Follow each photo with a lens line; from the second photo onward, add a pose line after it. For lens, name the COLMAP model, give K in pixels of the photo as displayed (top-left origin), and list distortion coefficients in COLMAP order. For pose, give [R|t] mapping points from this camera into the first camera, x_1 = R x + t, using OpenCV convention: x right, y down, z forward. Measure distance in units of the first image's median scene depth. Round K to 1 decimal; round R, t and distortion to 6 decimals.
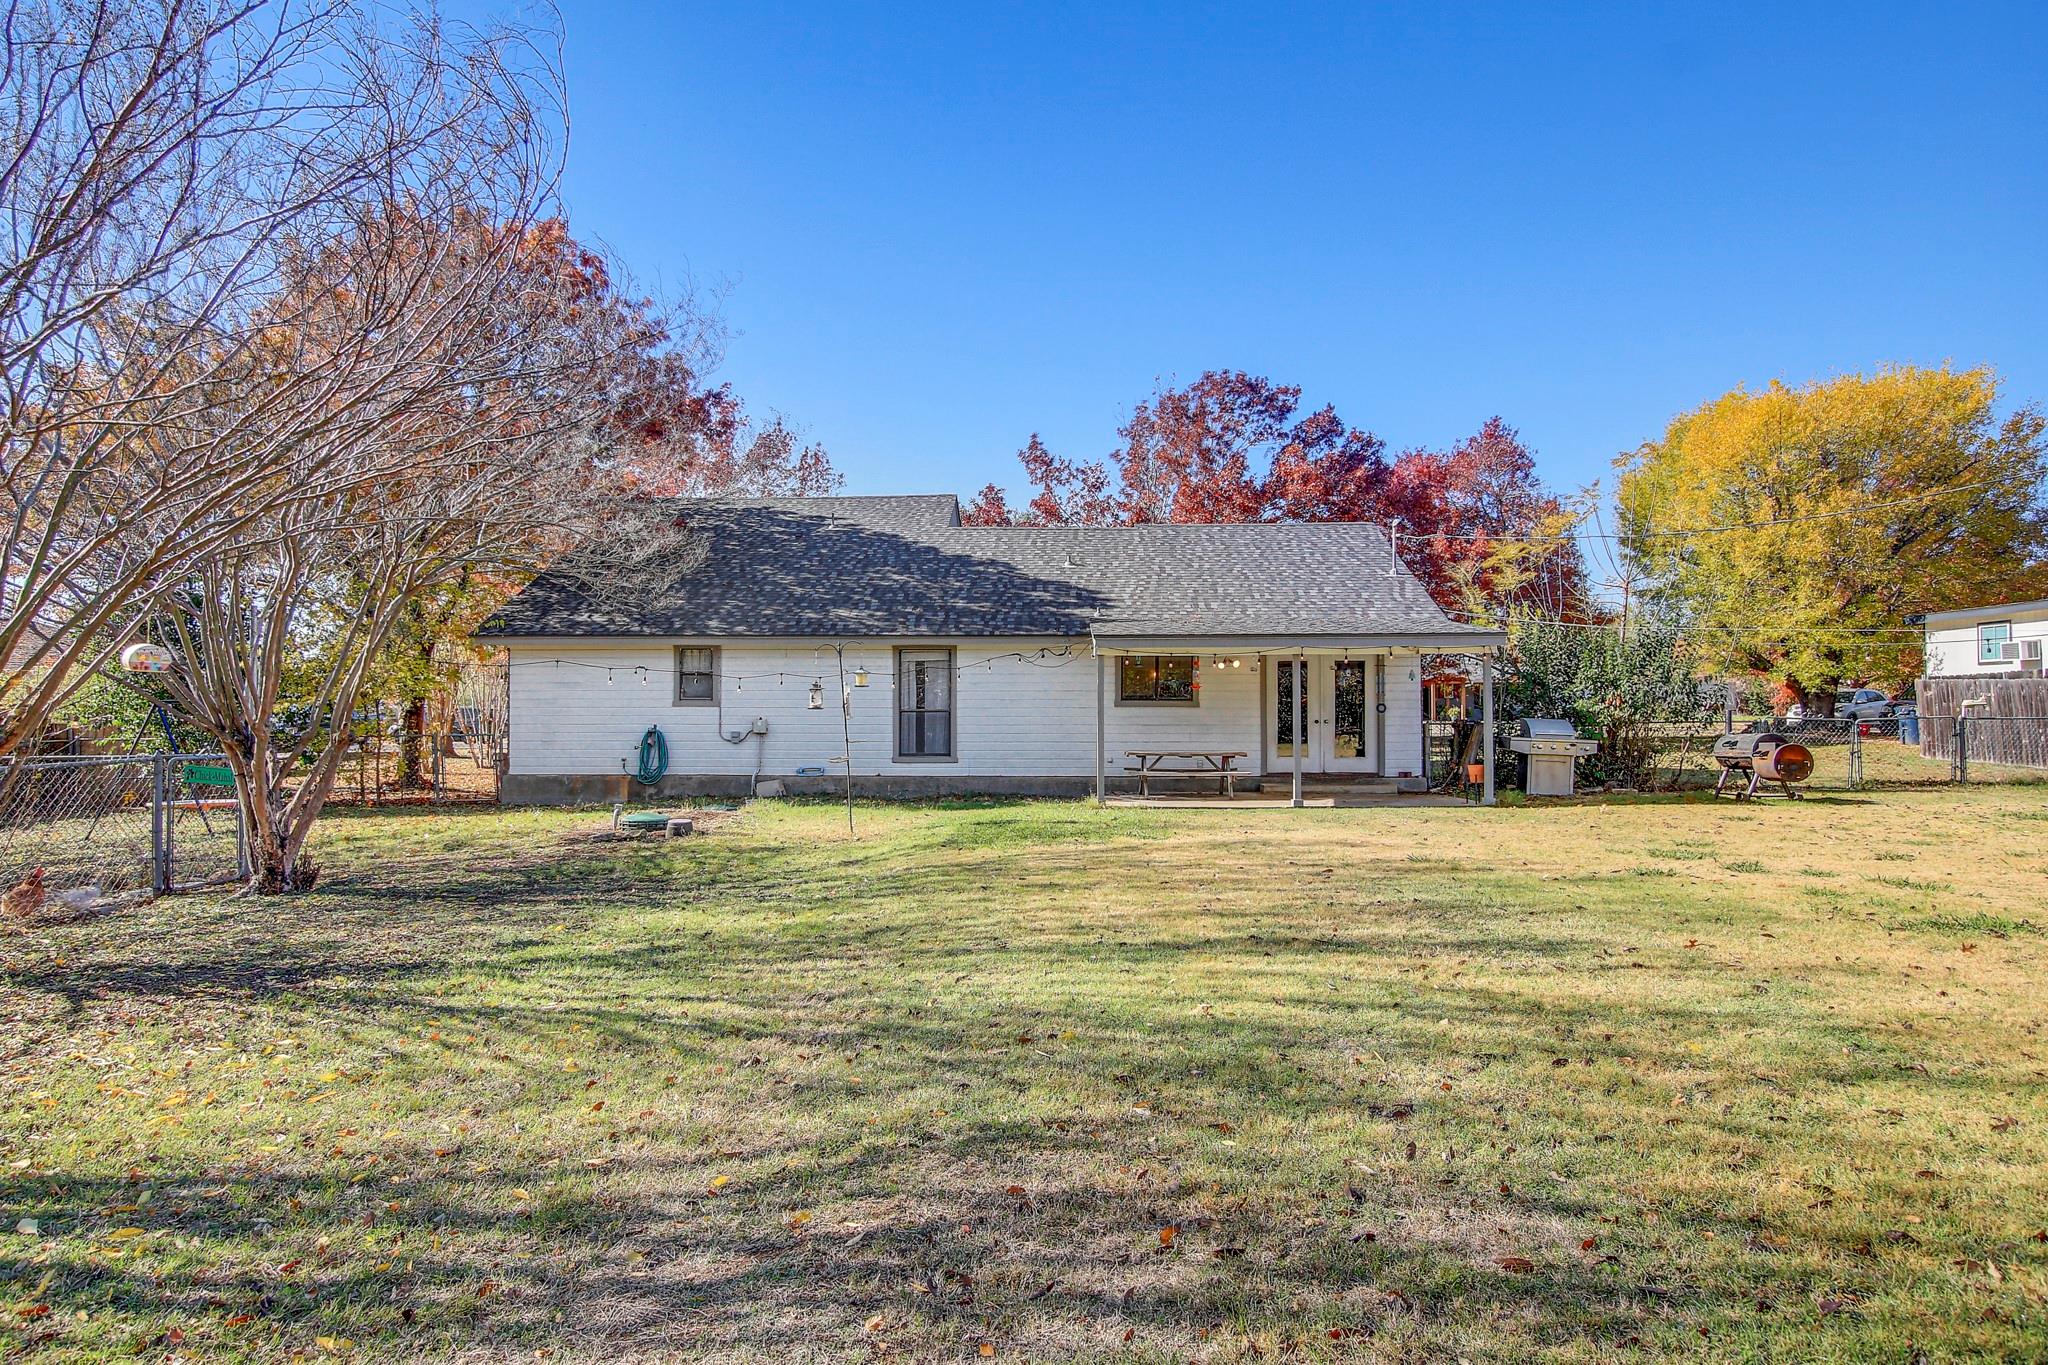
lens RADIAL K [[1210.7, 0, 1024.6], [0, 1210.7, 682.8], [0, 0, 1]] dist [-0.022206, -0.000653]
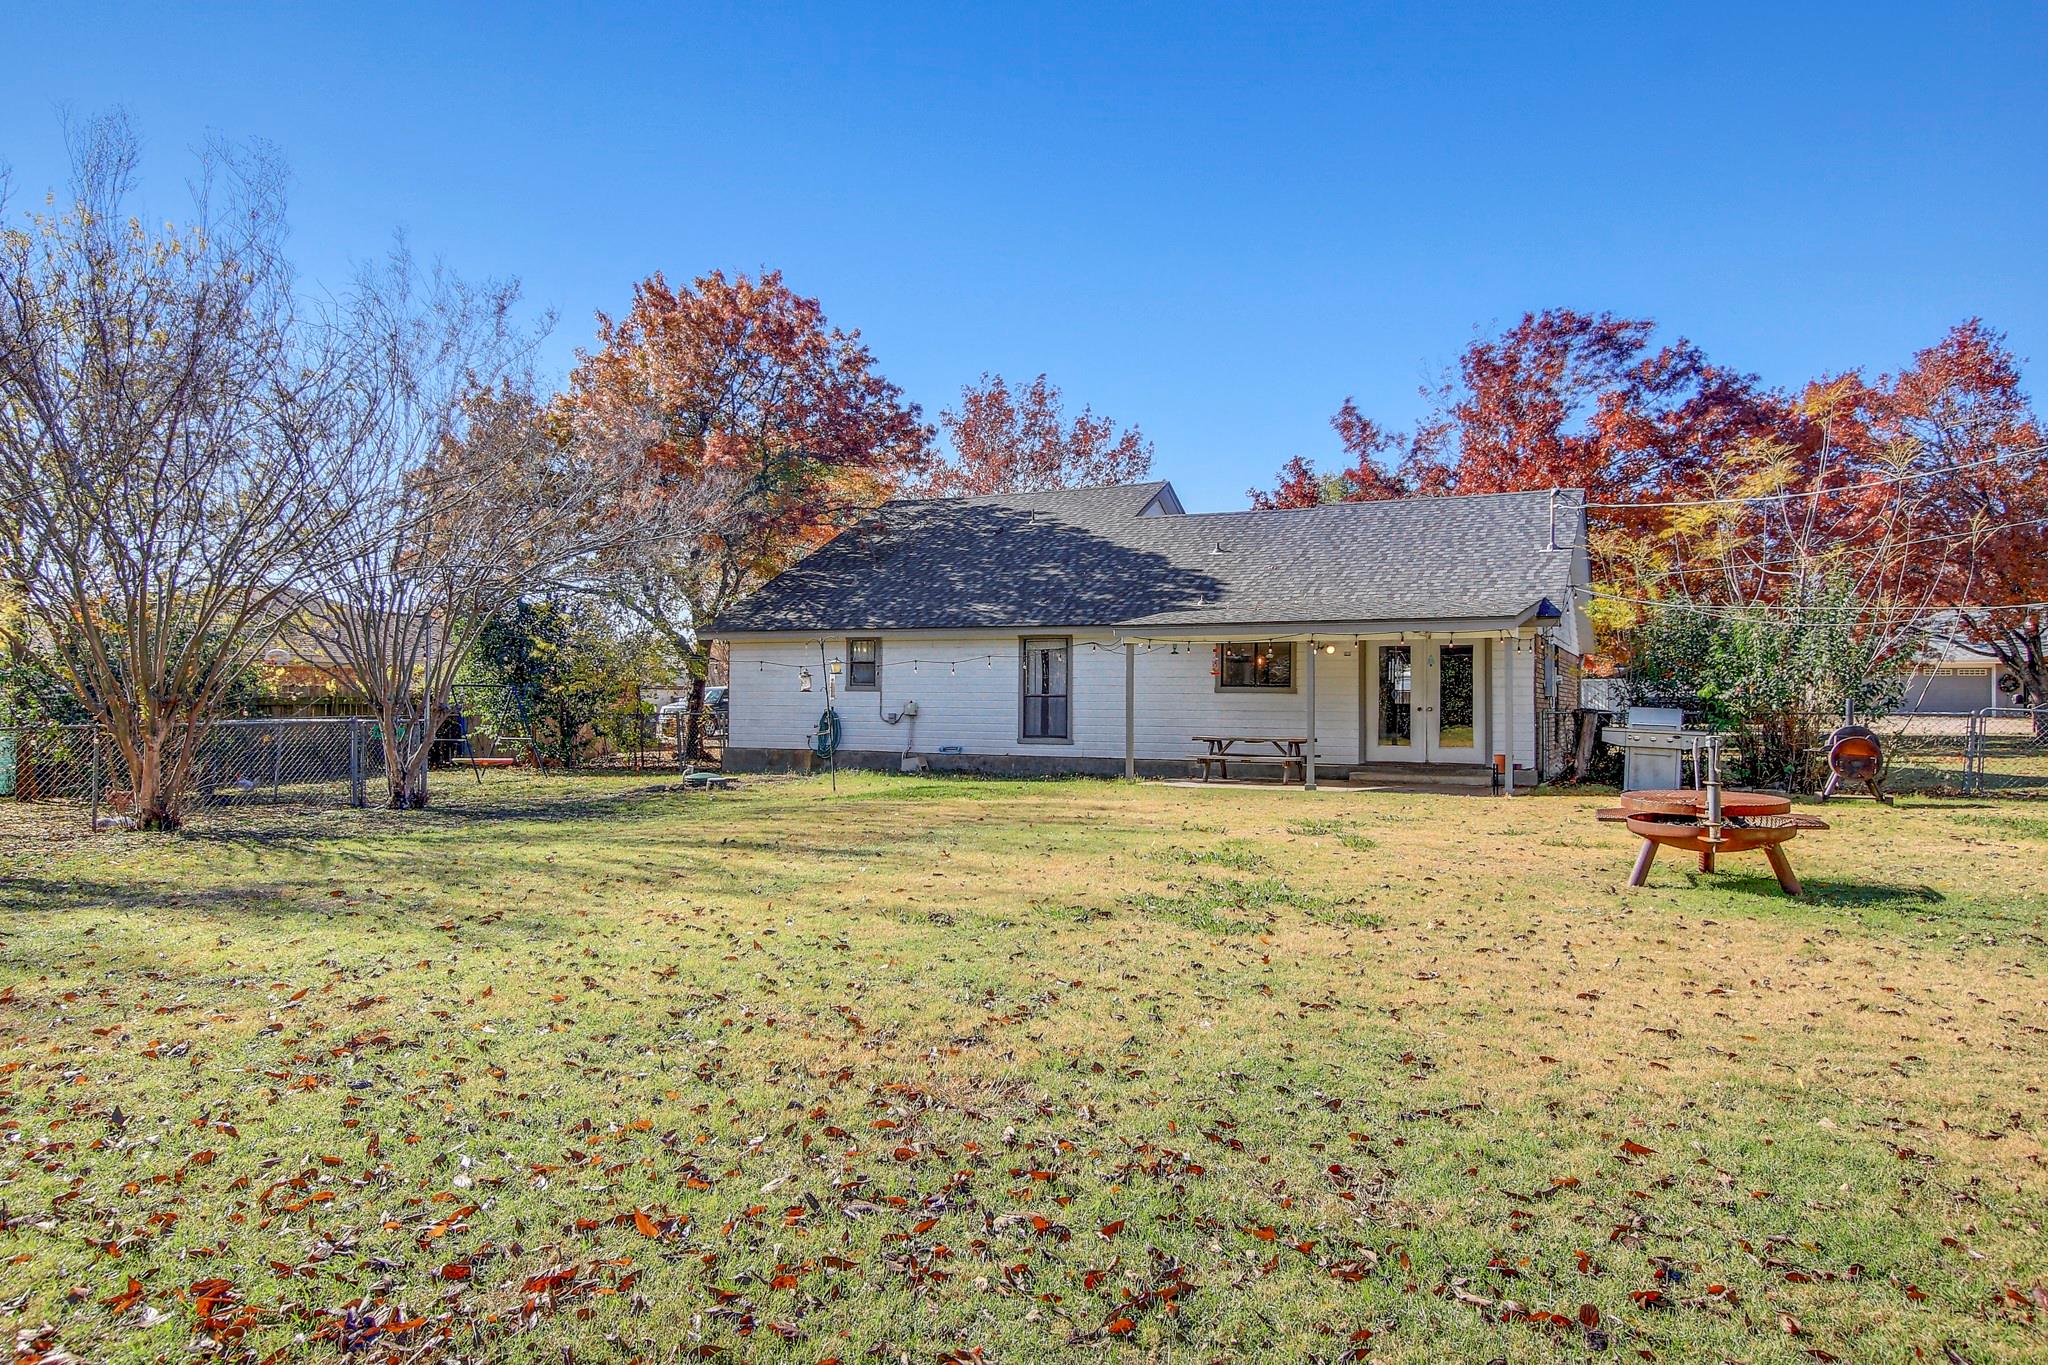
lens RADIAL K [[1426.8, 0, 1023.3], [0, 1426.8, 682.5], [0, 0, 1]] dist [0.025982, 0.003428]
pose [[0.907547, 0.001184, -0.419949, 0.433876], [0.002468, 0.999964, 0.008154, 0.000802], [0.419944, -0.008436, 0.907511, -0.163068]]
